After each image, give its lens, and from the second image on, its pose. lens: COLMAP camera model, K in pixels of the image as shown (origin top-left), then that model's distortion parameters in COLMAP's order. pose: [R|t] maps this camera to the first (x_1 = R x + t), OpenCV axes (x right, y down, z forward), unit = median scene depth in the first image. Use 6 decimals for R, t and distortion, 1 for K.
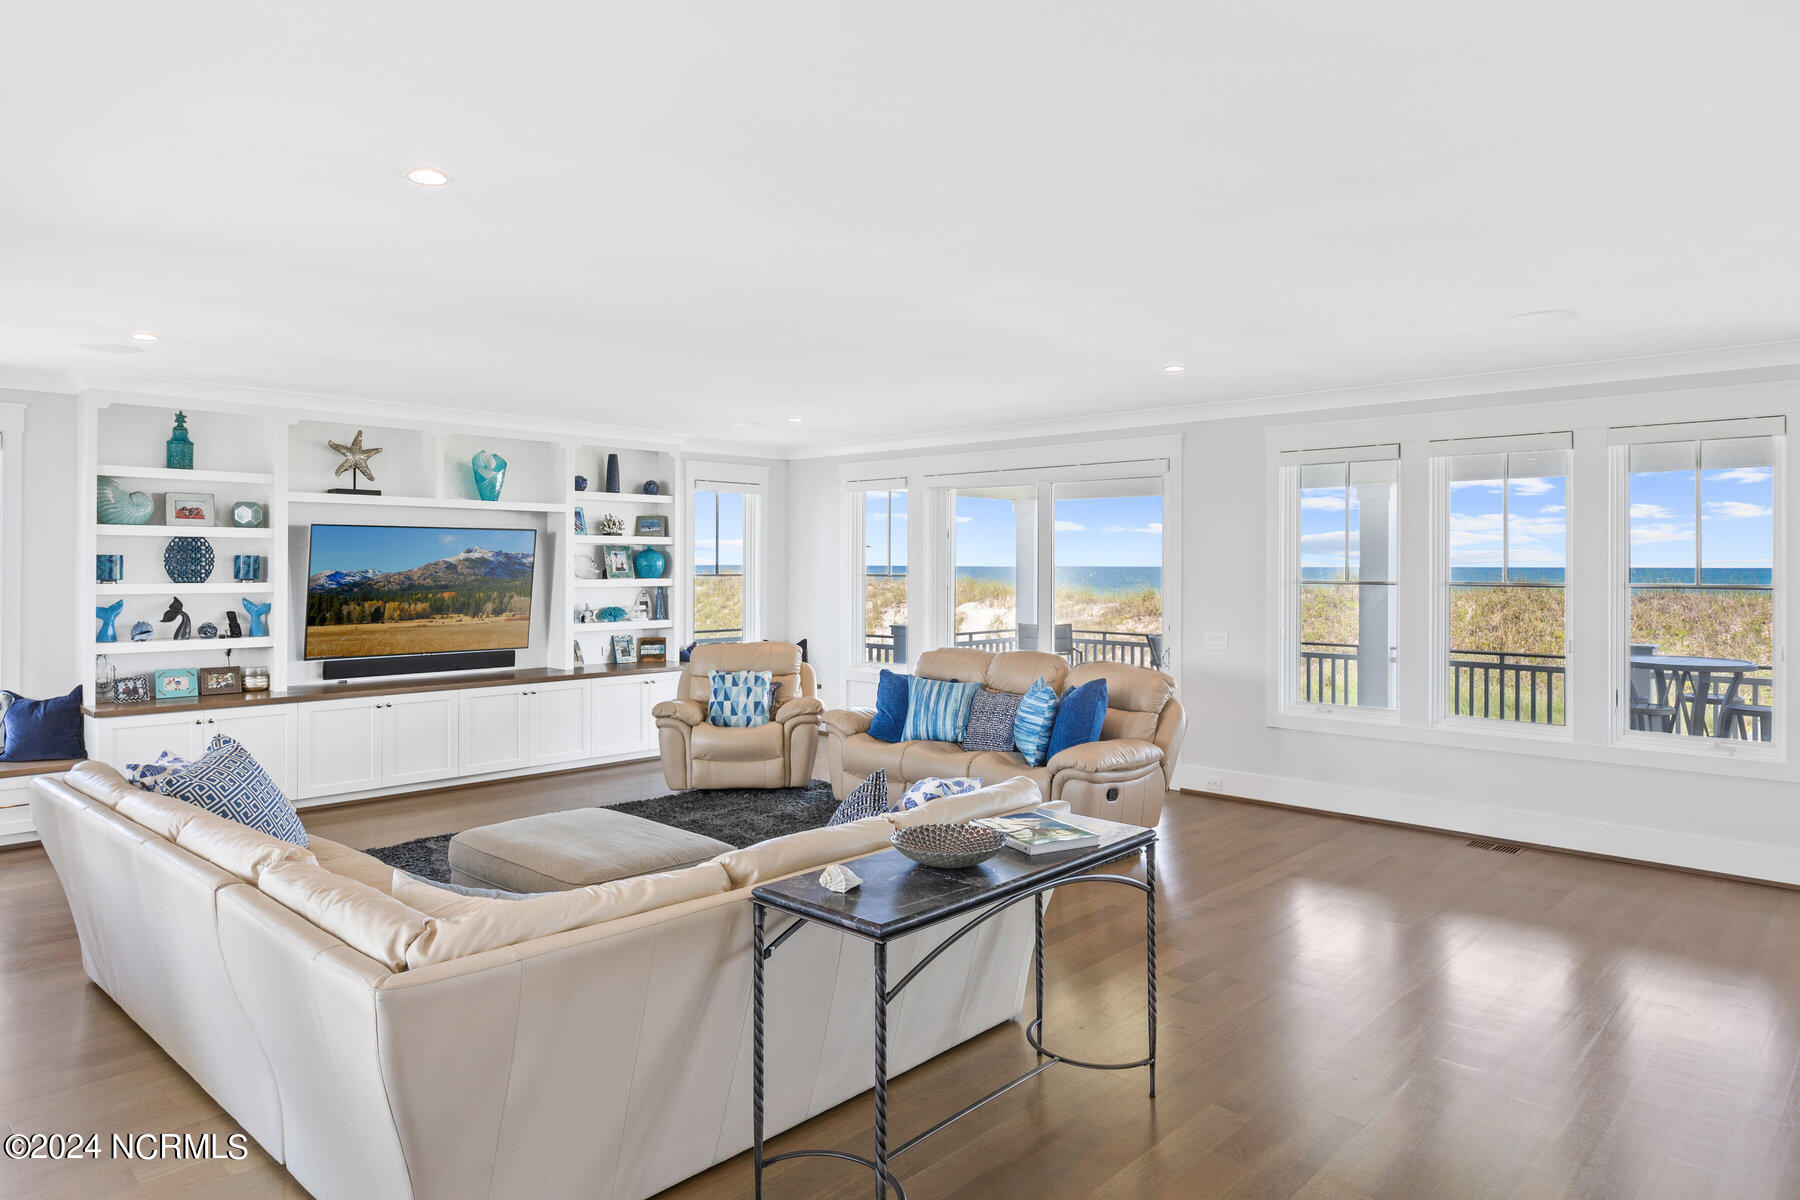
lens RADIAL K [[1112.2, 0, 898.8], [0, 1112.2, 572.9], [0, 0, 1]] dist [-0.001973, -0.000155]
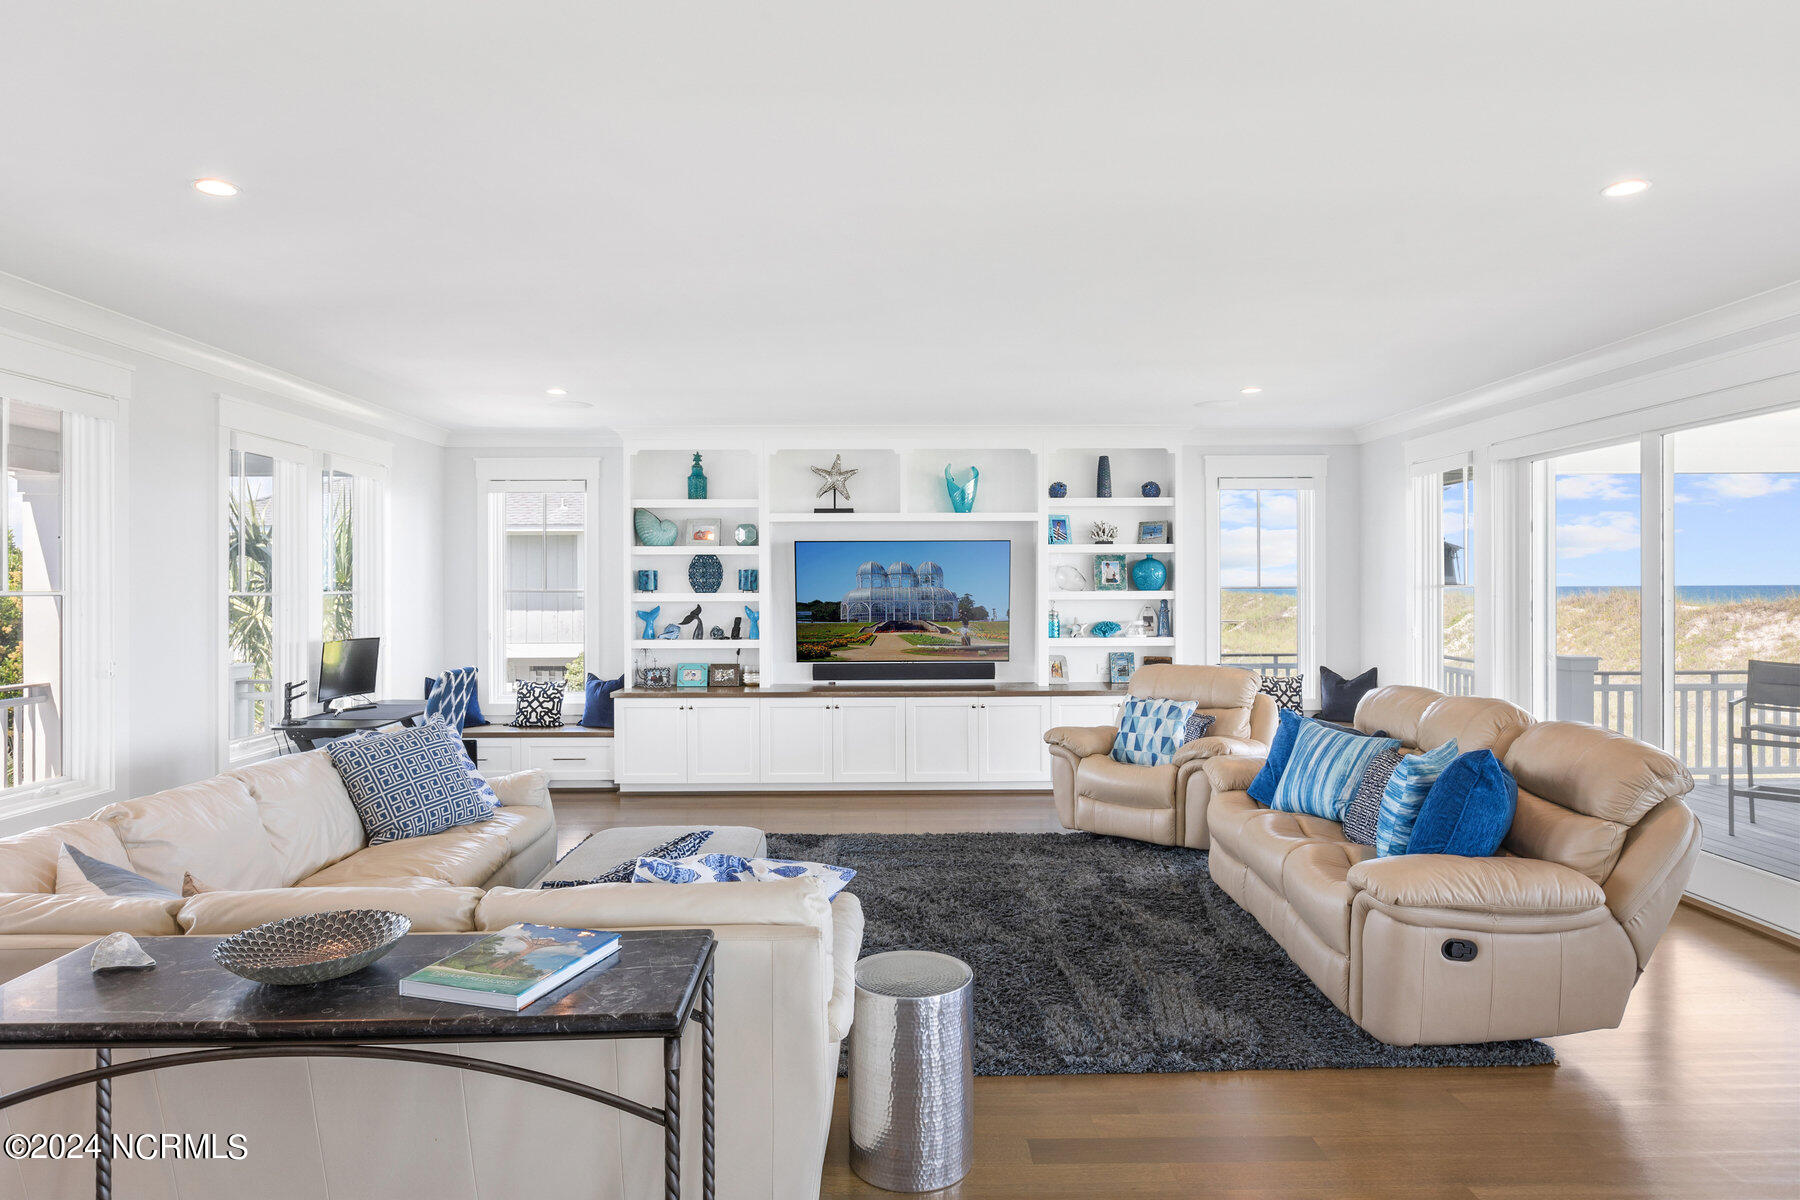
lens RADIAL K [[1055.6, 0, 903.3], [0, 1055.6, 591.3], [0, 0, 1]] dist [-0.000494, 0.000258]
pose [[0.692444, -0.003427, -0.721464, 0.312550], [0.000378, 0.999990, -0.004388, 0.011423], [0.721472, 0.002765, 0.692438, 0.327833]]
